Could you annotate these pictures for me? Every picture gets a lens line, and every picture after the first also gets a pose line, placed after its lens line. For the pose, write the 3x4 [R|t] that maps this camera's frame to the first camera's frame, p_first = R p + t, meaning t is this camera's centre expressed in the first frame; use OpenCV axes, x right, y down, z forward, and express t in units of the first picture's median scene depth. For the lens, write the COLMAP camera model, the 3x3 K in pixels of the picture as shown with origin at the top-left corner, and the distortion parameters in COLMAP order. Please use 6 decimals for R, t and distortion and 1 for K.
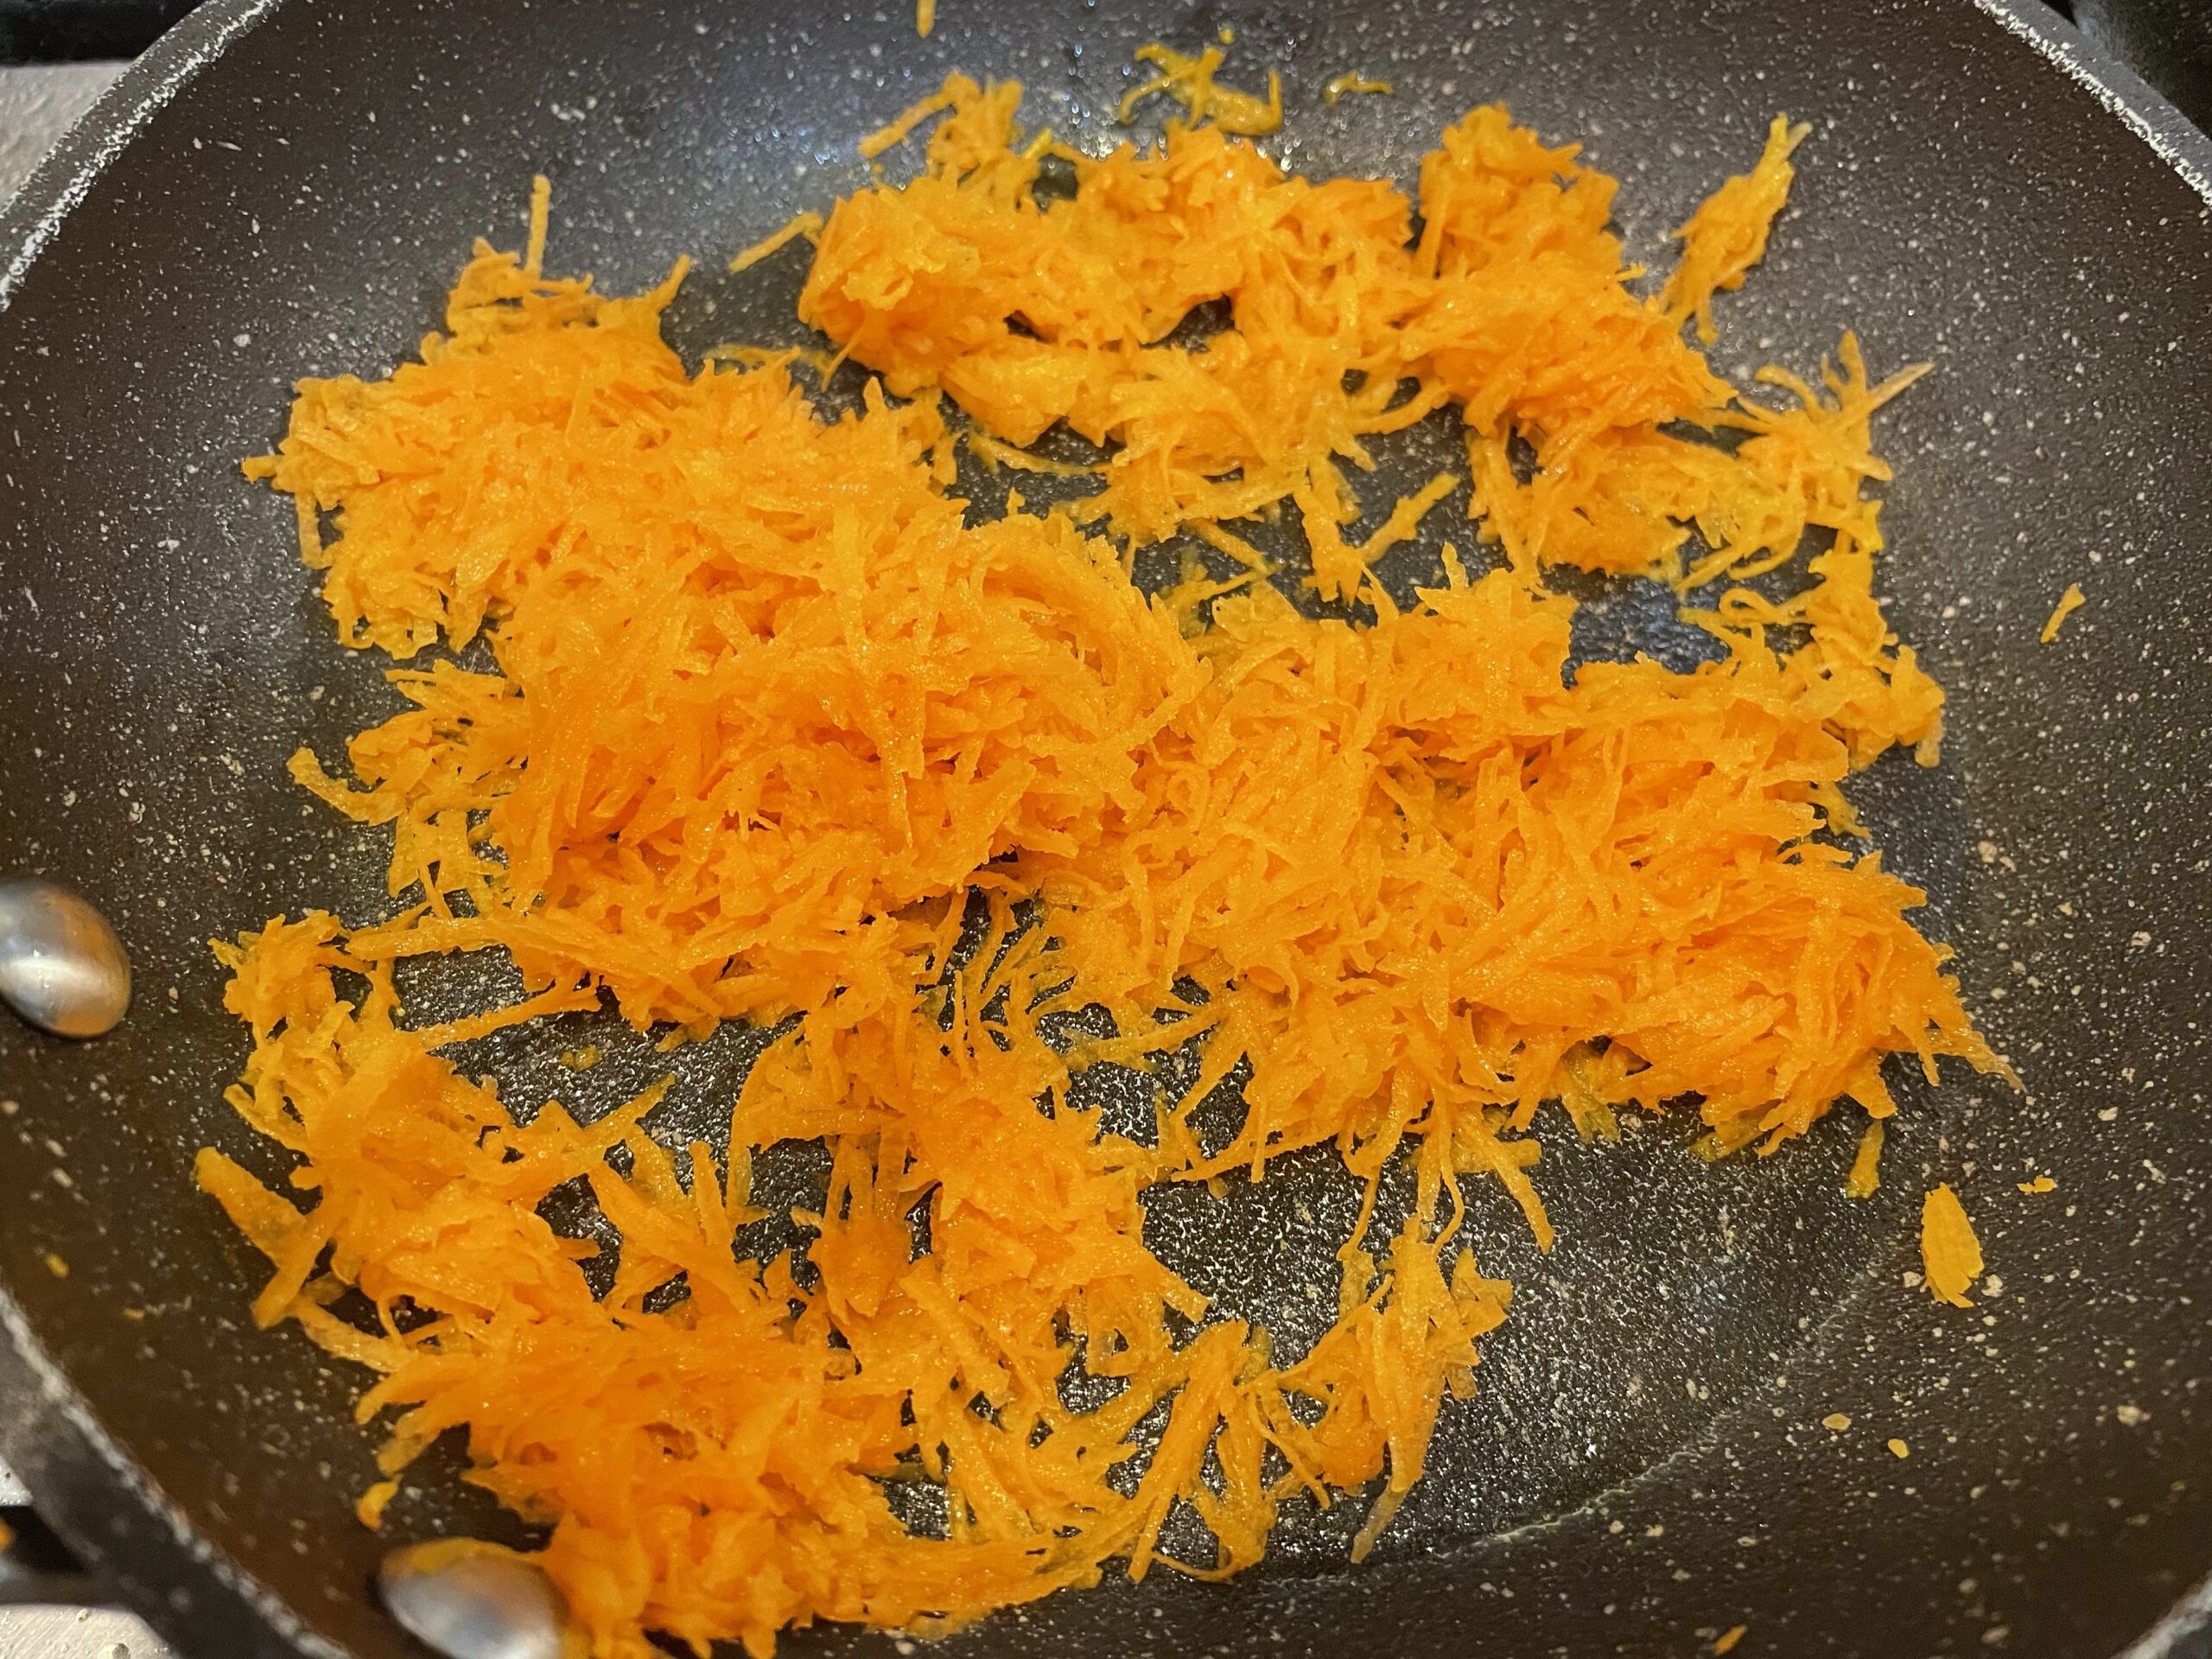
lens RADIAL K [[2062.0, 0, 1108.9], [0, 2062.0, 837.7], [0, 0, 1]] dist [0.102120, -0.199101]
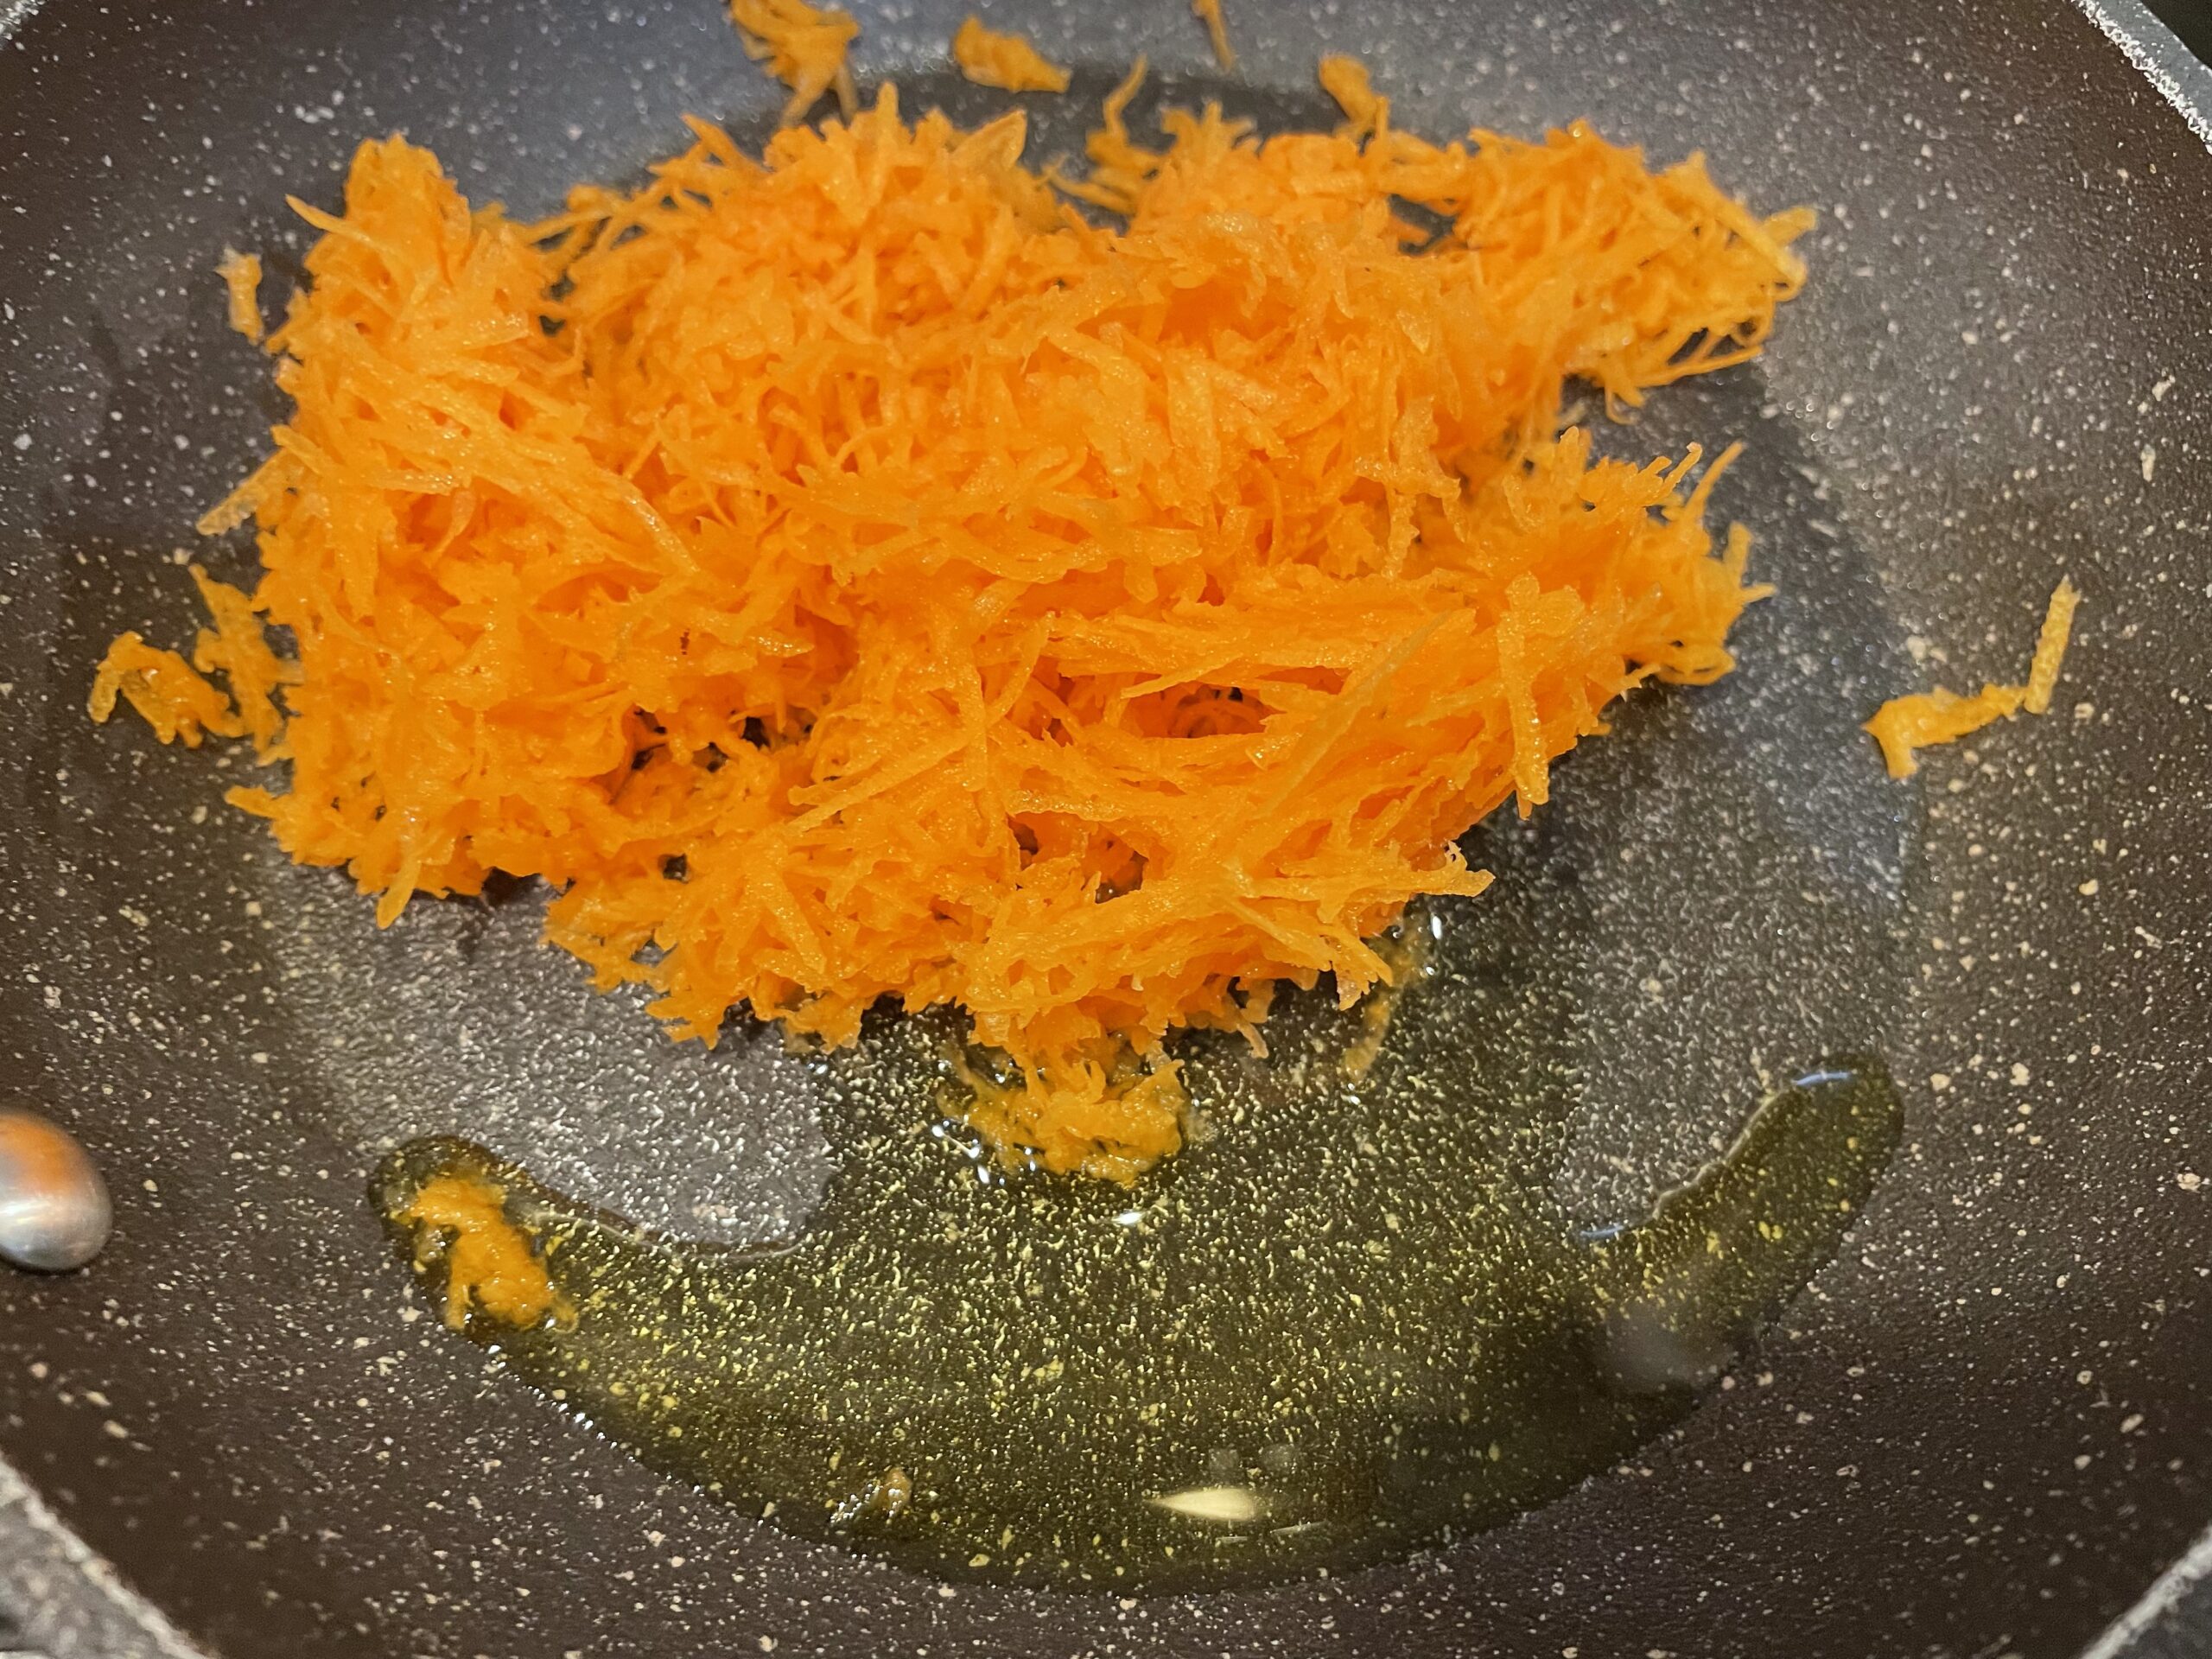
lens RADIAL K [[2062.0, 0, 1108.9], [0, 2062.0, 837.7], [0, 0, 1]] dist [0.102120, -0.199101]
pose [[0.971871, -0.196511, 0.129806, -0.125252], [0.183199, 0.977161, 0.107679, -0.092668], [-0.148002, -0.080870, 0.985675, 0.048731]]
